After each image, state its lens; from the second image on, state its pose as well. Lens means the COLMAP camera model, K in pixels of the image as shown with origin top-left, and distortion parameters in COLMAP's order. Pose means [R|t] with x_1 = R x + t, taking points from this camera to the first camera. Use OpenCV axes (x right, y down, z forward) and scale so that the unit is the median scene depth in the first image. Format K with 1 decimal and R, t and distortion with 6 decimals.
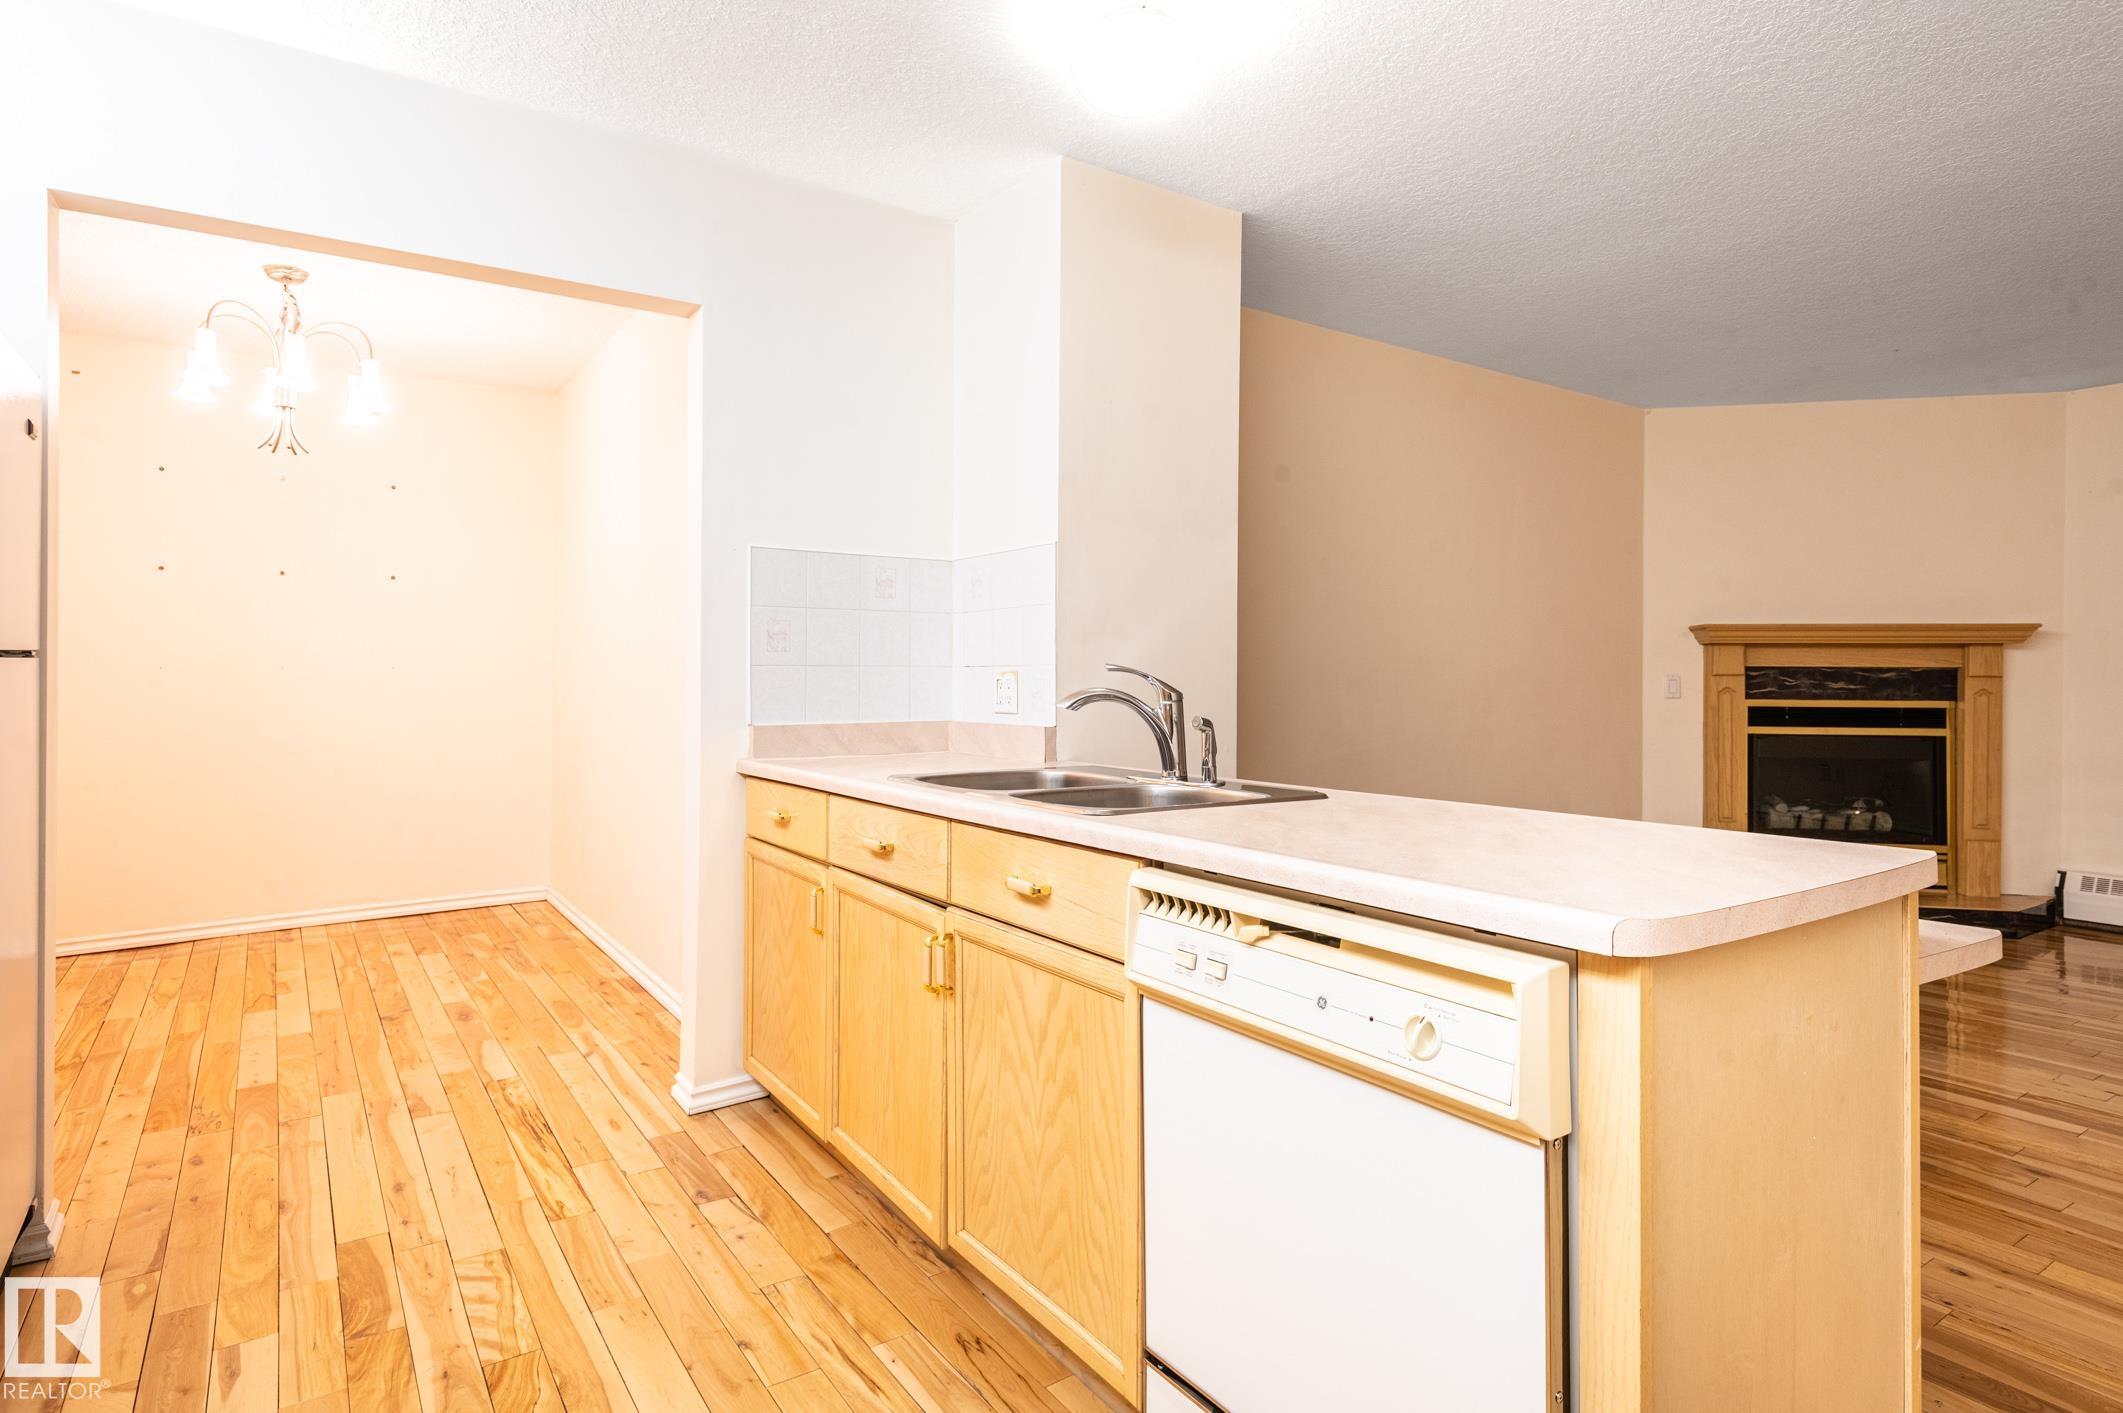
lens RADIAL K [[1118.7, 0, 1067.0], [0, 1118.7, 673.9], [0, 0, 1]] dist [0.014214, -0.008078]
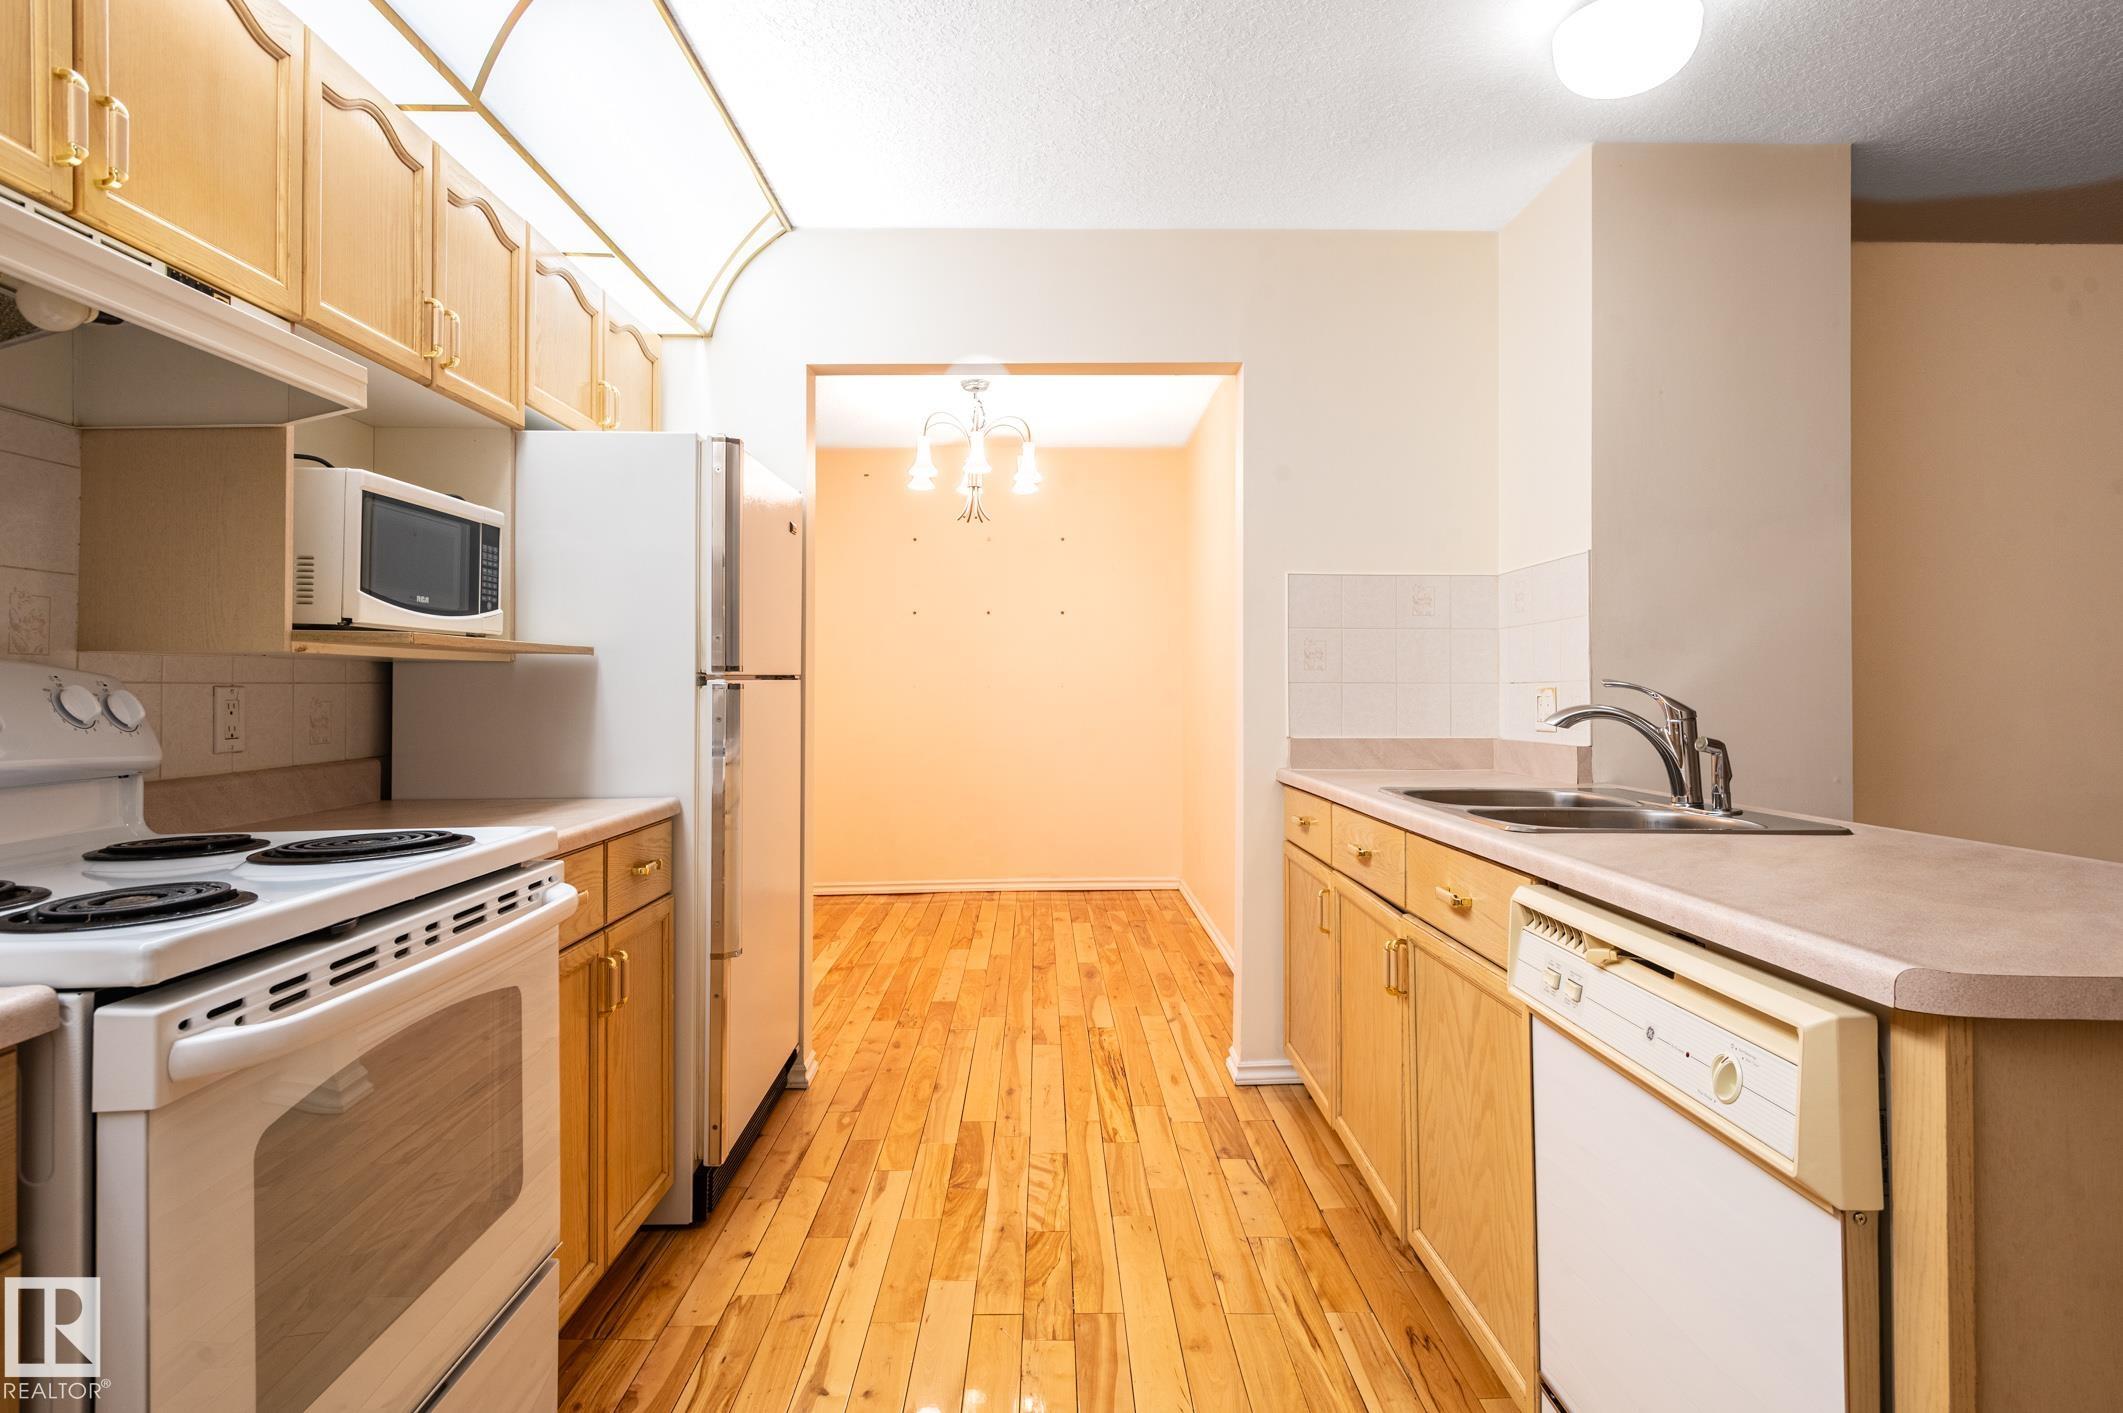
lens RADIAL K [[1118.7, 0, 1067.0], [0, 1118.7, 673.9], [0, 0, 1]] dist [0.014214, -0.008078]
pose [[0.835175, -0.009675, -0.549900, 0.180952], [0.001072, 0.999872, -0.015963, 0.001278], [0.549984, 0.012743, 0.835078, -0.039836]]
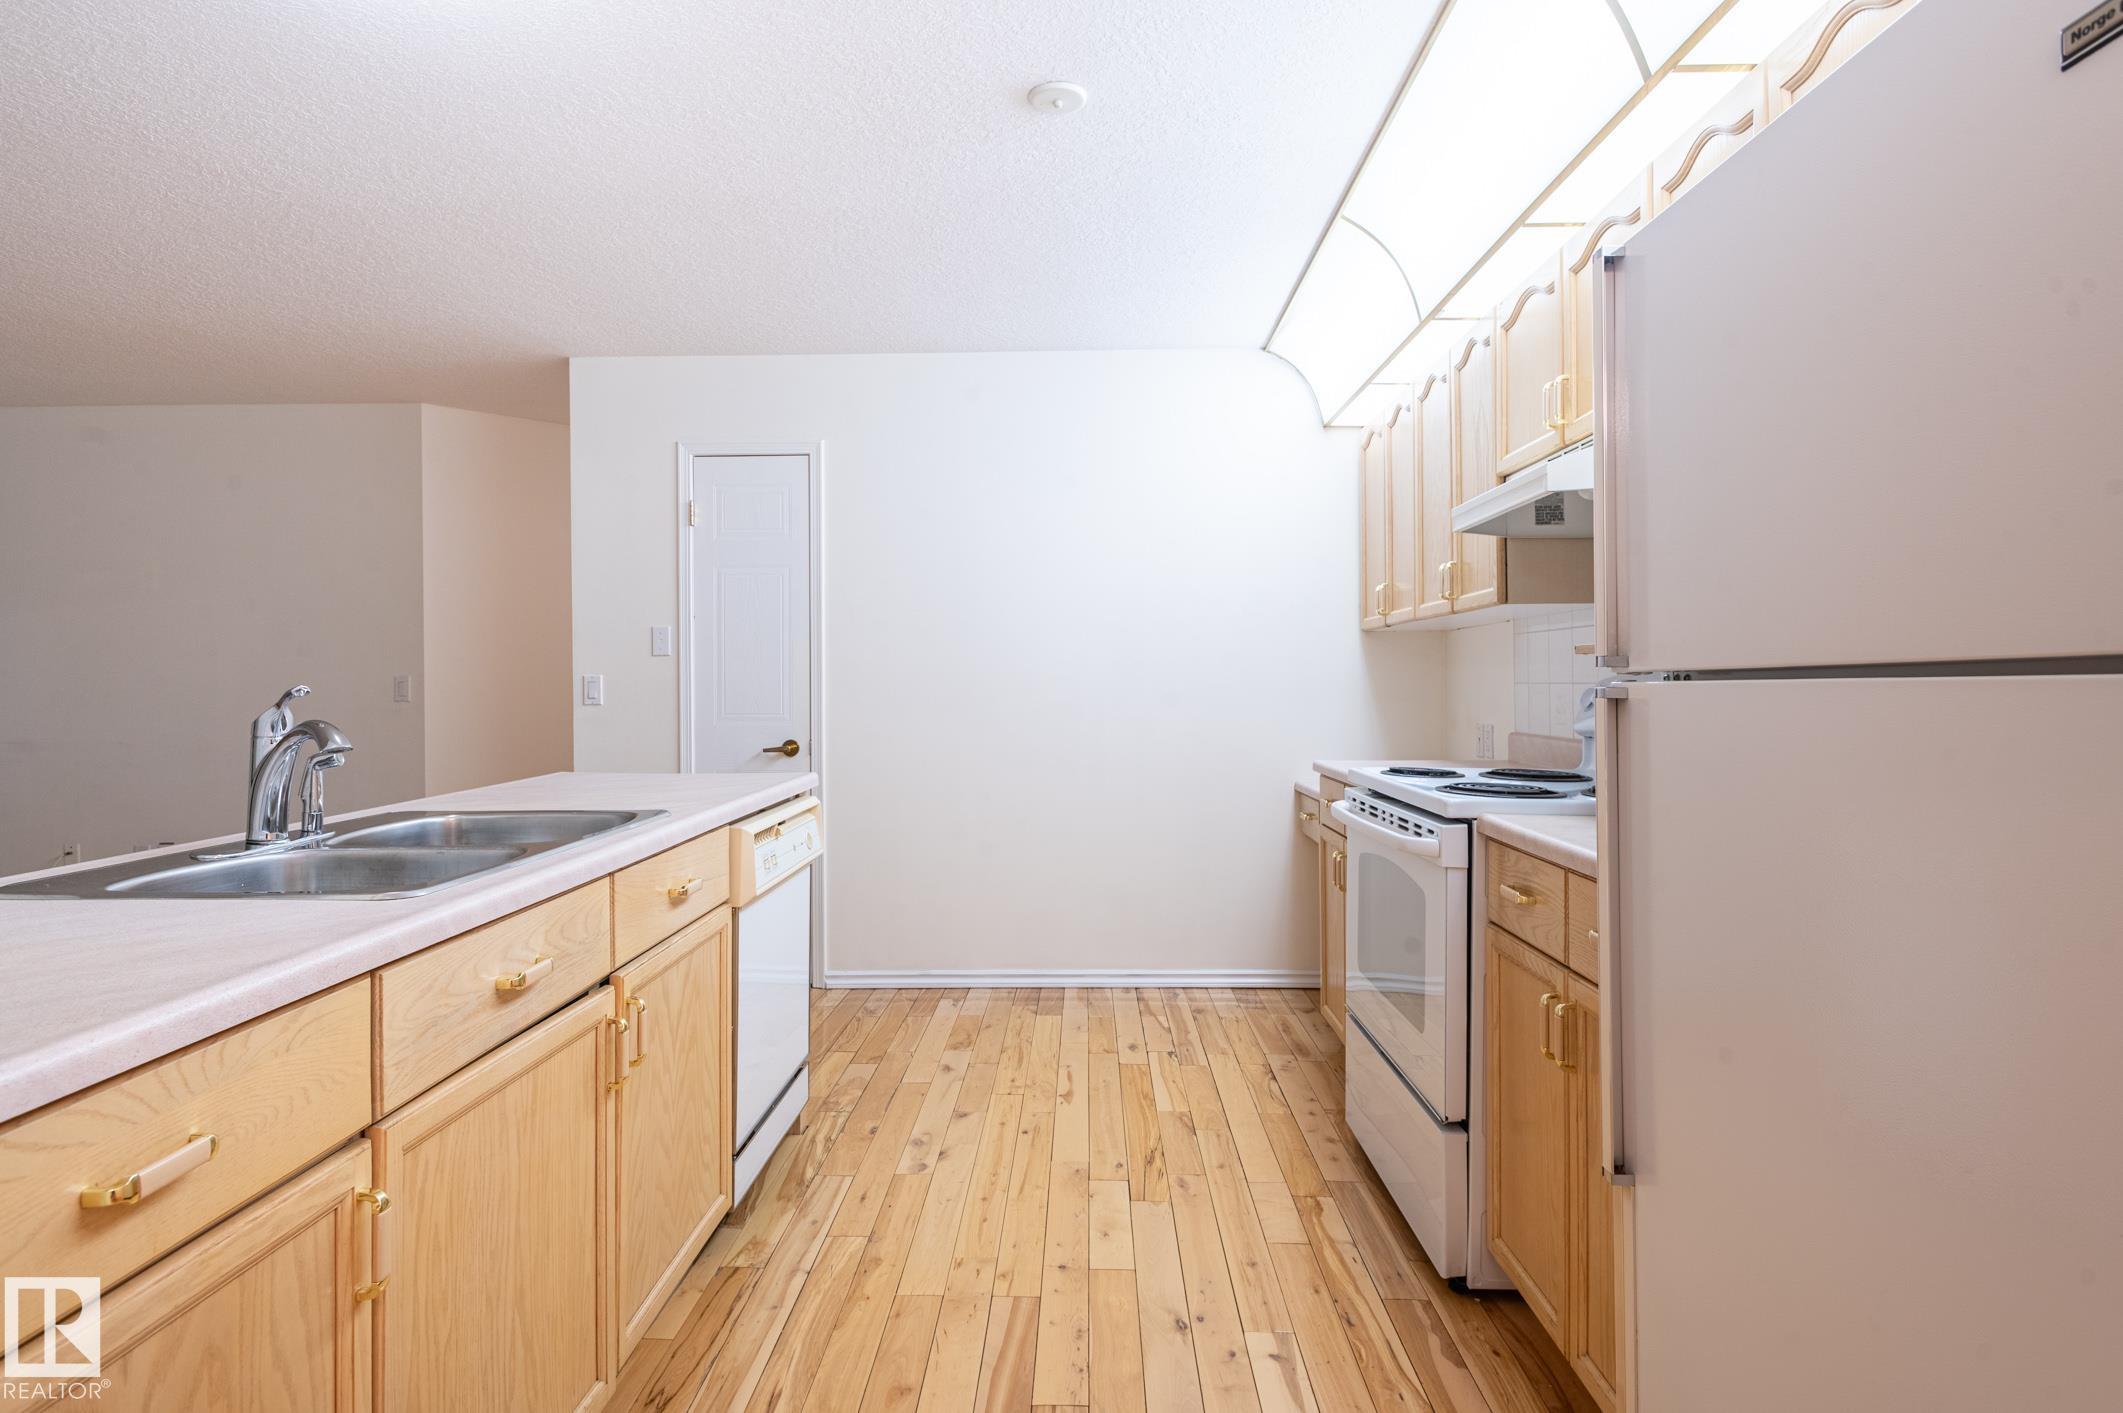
lens RADIAL K [[1118.7, 0, 1067.0], [0, 1118.7, 673.9], [0, 0, 1]] dist [0.014214, -0.008078]
pose [[-0.813136, 0.002999, 0.582066, -0.759769], [0.002541, 0.999995, -0.001603, -0.013536], [-0.582068, 0.000175, -0.813140, 1.296745]]
